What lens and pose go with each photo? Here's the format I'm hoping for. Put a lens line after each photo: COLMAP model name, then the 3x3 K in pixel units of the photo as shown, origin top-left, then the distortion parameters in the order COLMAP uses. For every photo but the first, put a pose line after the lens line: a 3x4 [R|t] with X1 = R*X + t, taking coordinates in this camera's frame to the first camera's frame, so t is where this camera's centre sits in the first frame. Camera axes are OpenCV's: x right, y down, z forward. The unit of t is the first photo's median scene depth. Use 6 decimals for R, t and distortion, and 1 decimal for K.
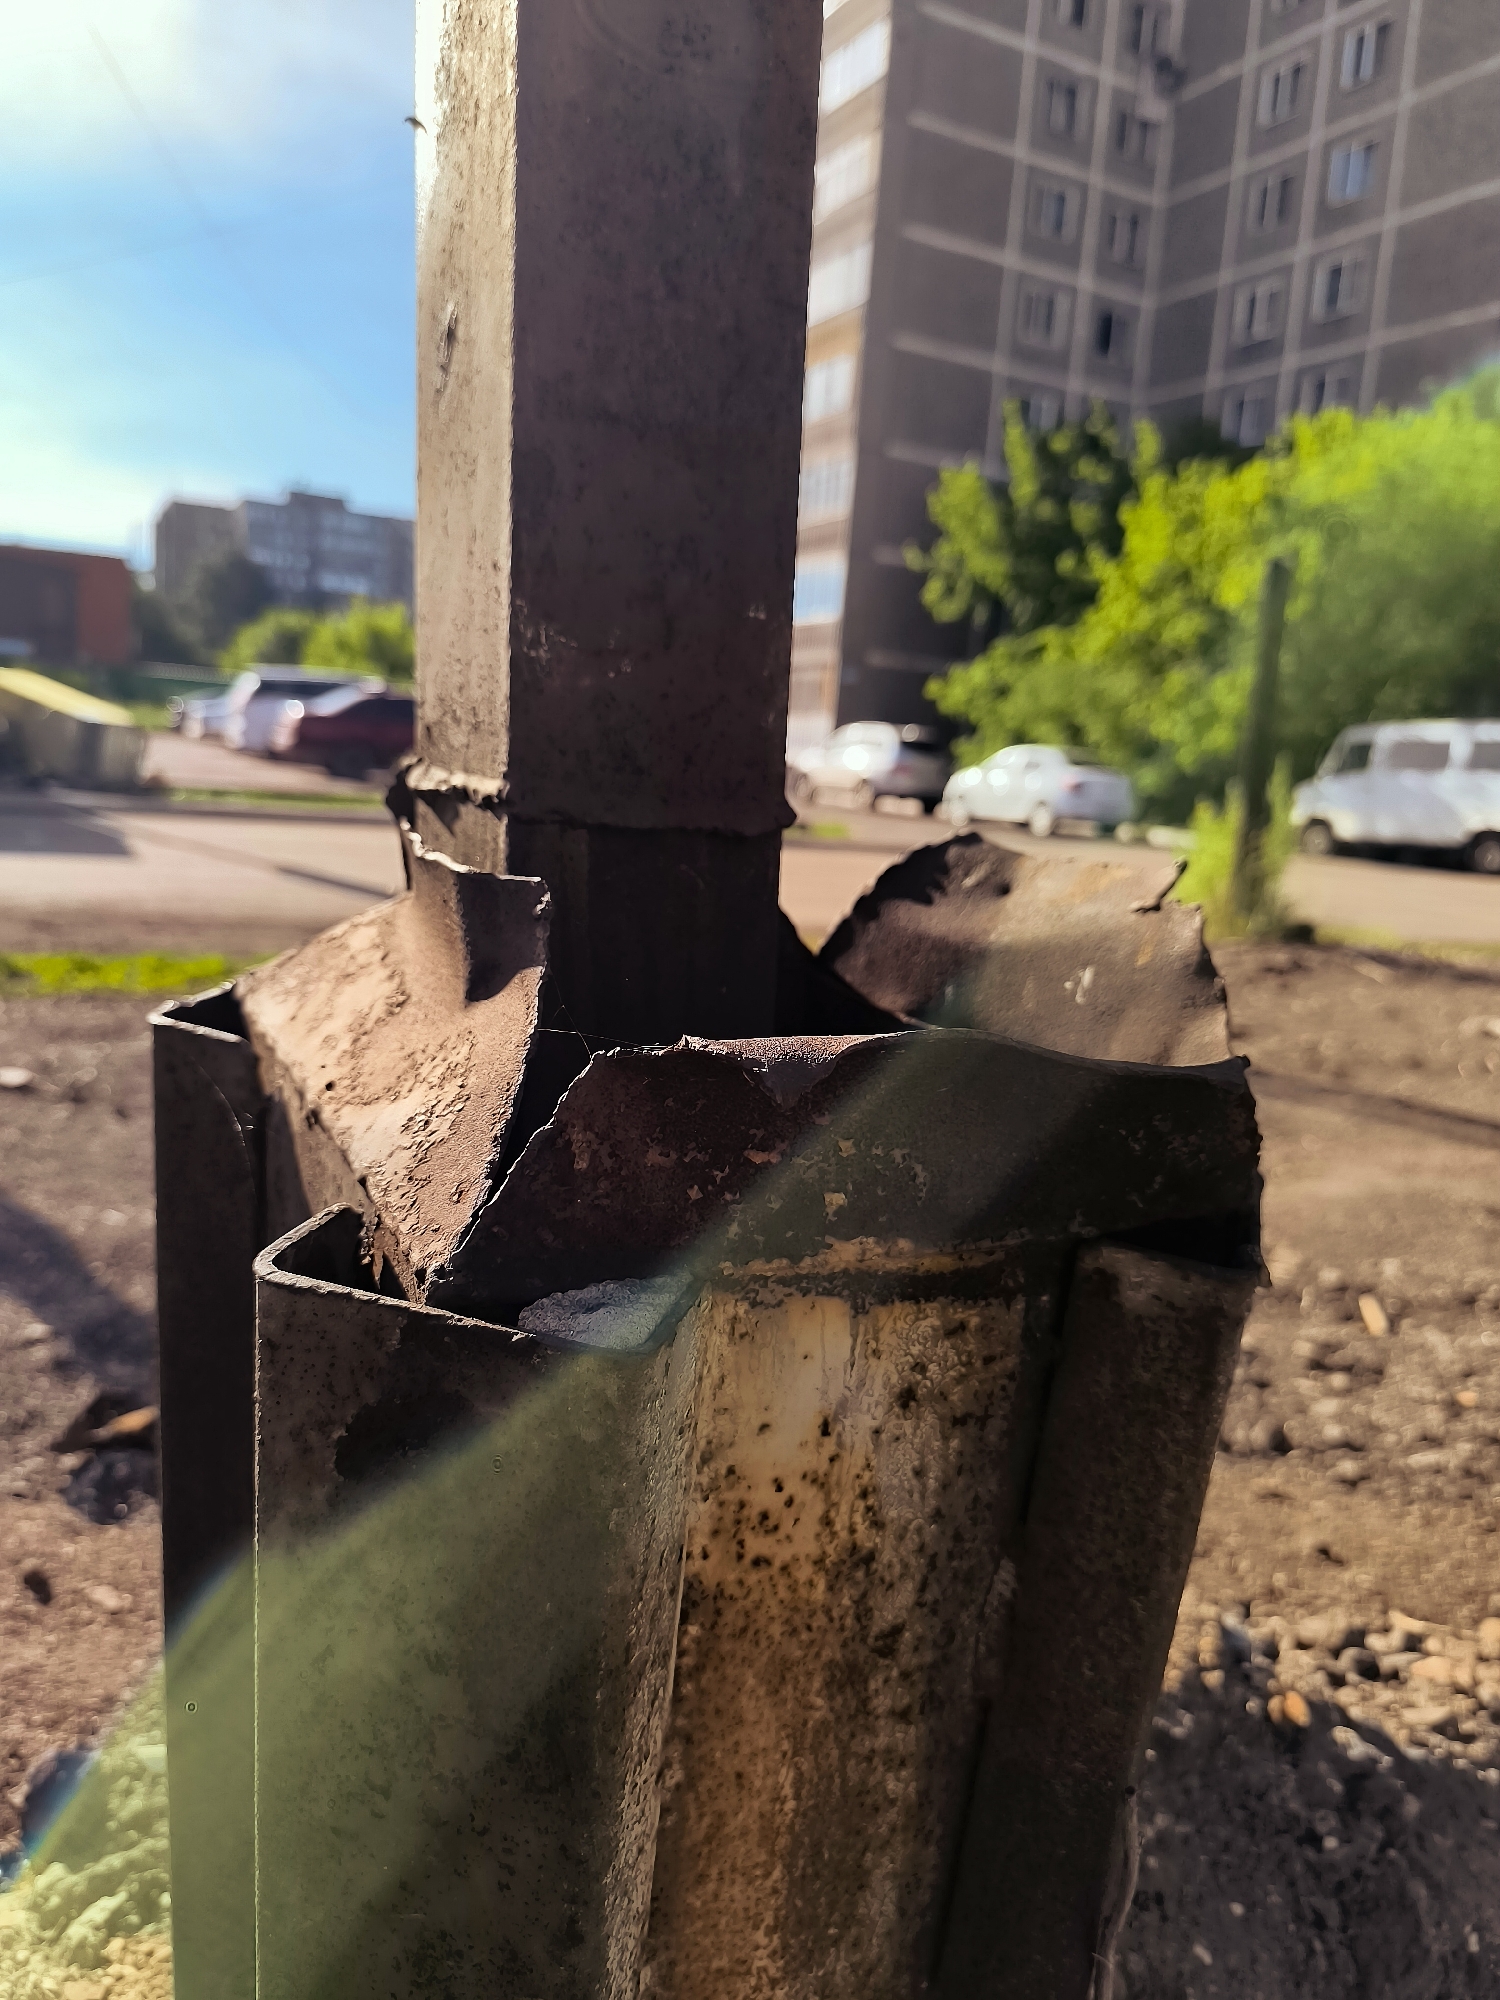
lens RADIAL K [[1423.4, 0, 746.9], [0, 1423.4, 997.7], [0, 0, 1]] dist [-0.005318, -0.001155]
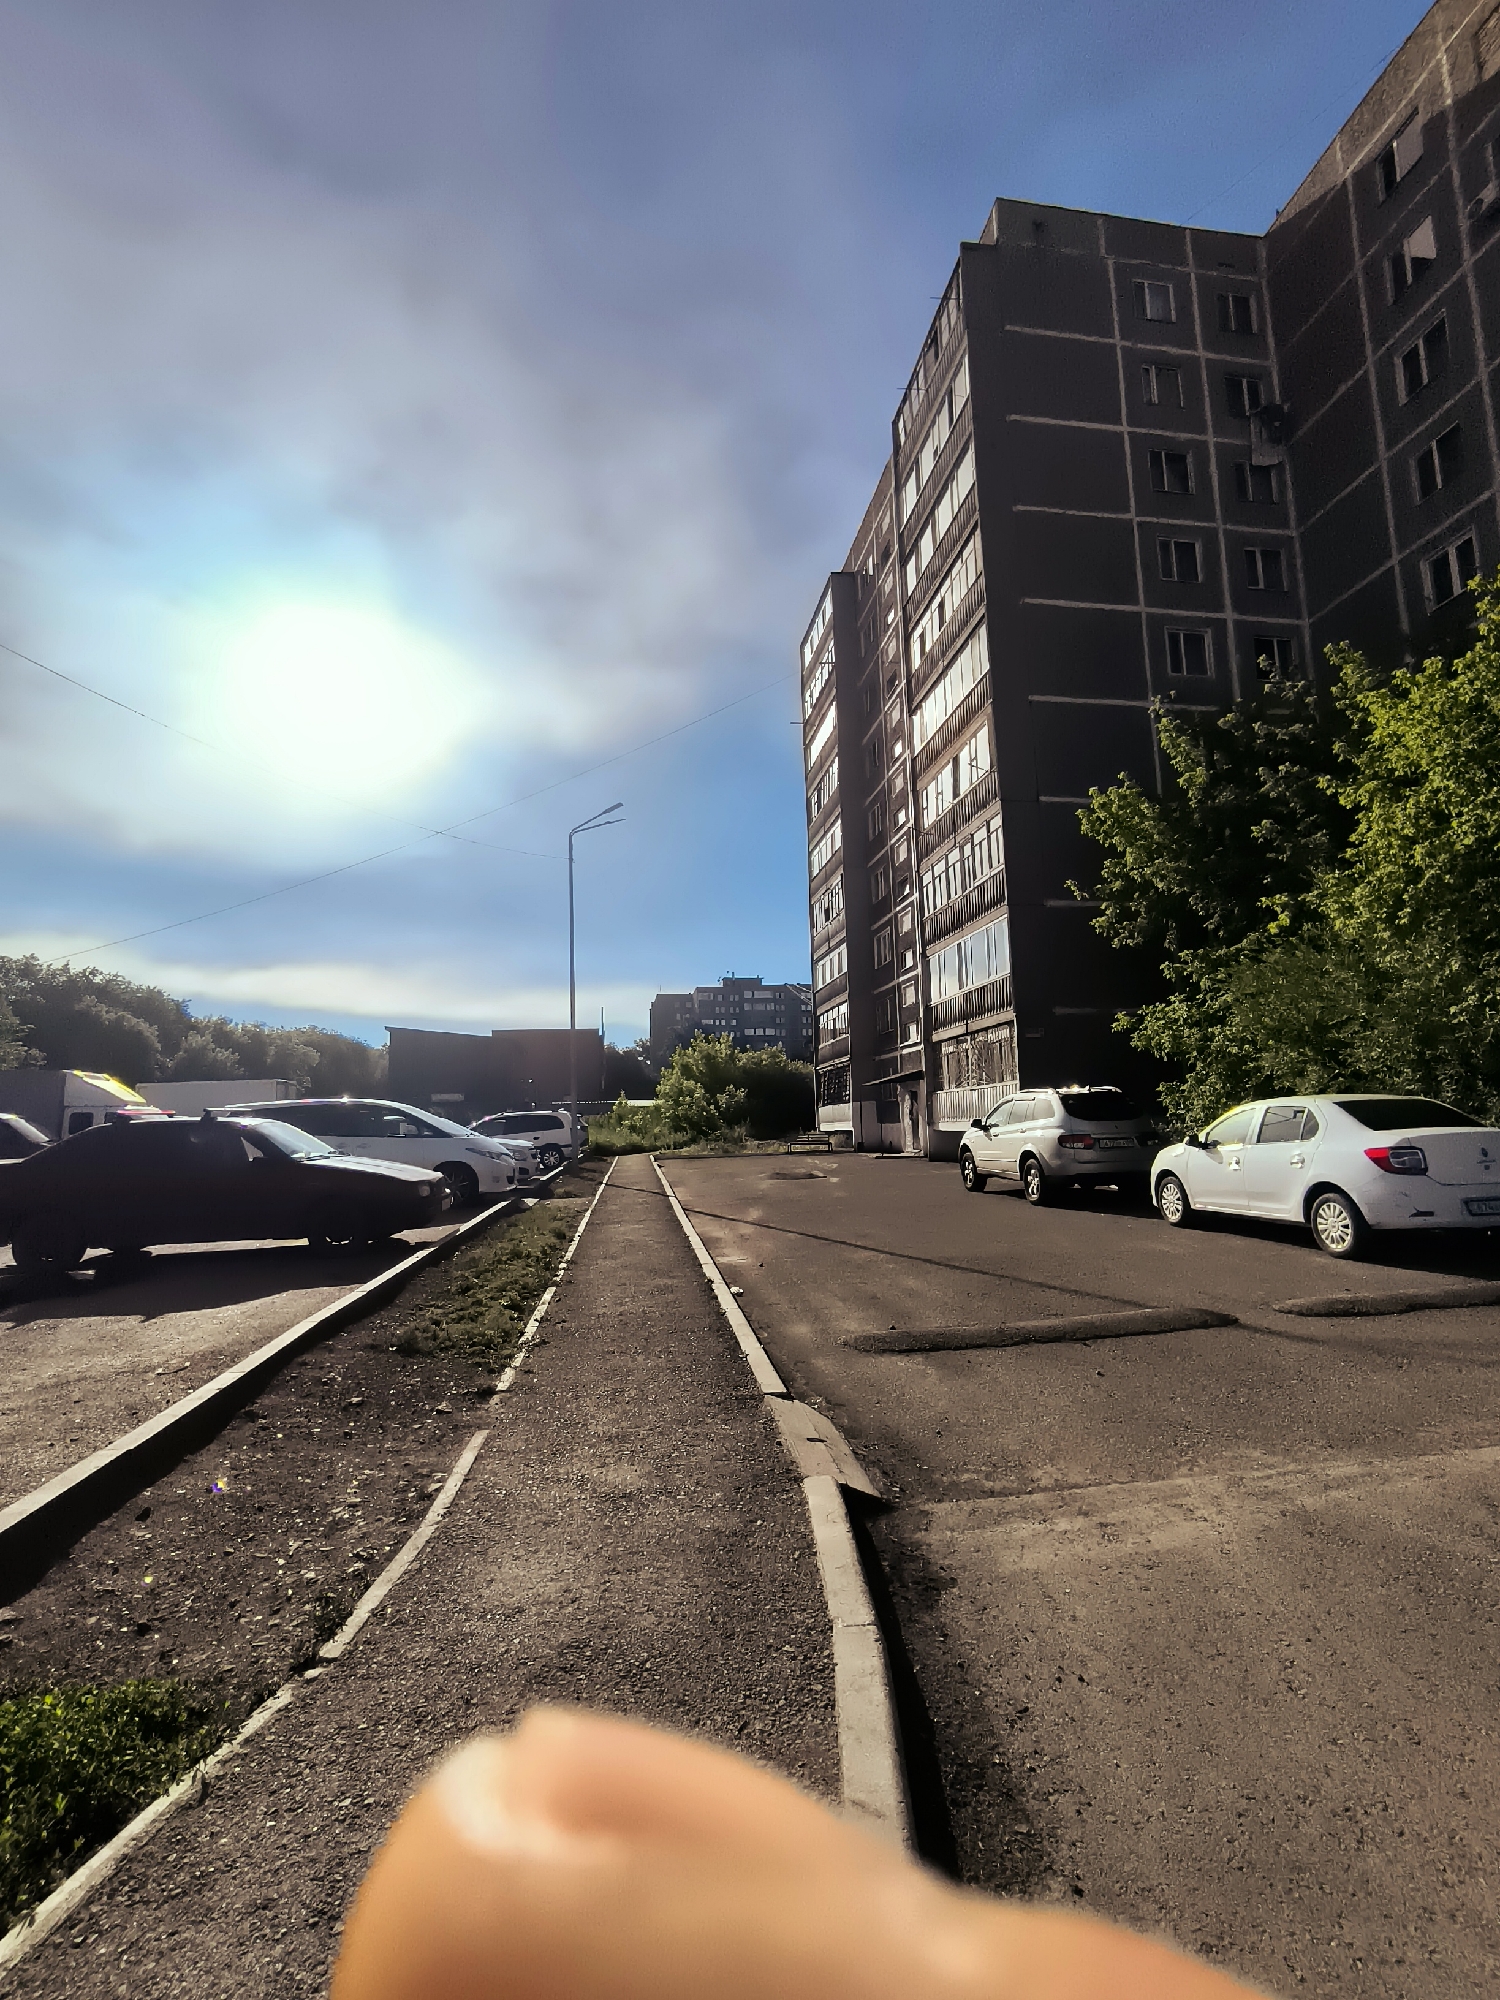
lens RADIAL K [[906.7, 0, 765.2], [0, 906.7, 995.0], [0, 0, 1]] dist [0.001053, 0.000443]
pose [[0.944698, -0.143399, -0.294928, 0.085395], [0.045774, 0.948185, -0.314403, -0.075265], [0.324731, 0.283516, 0.902313, 0.418884]]
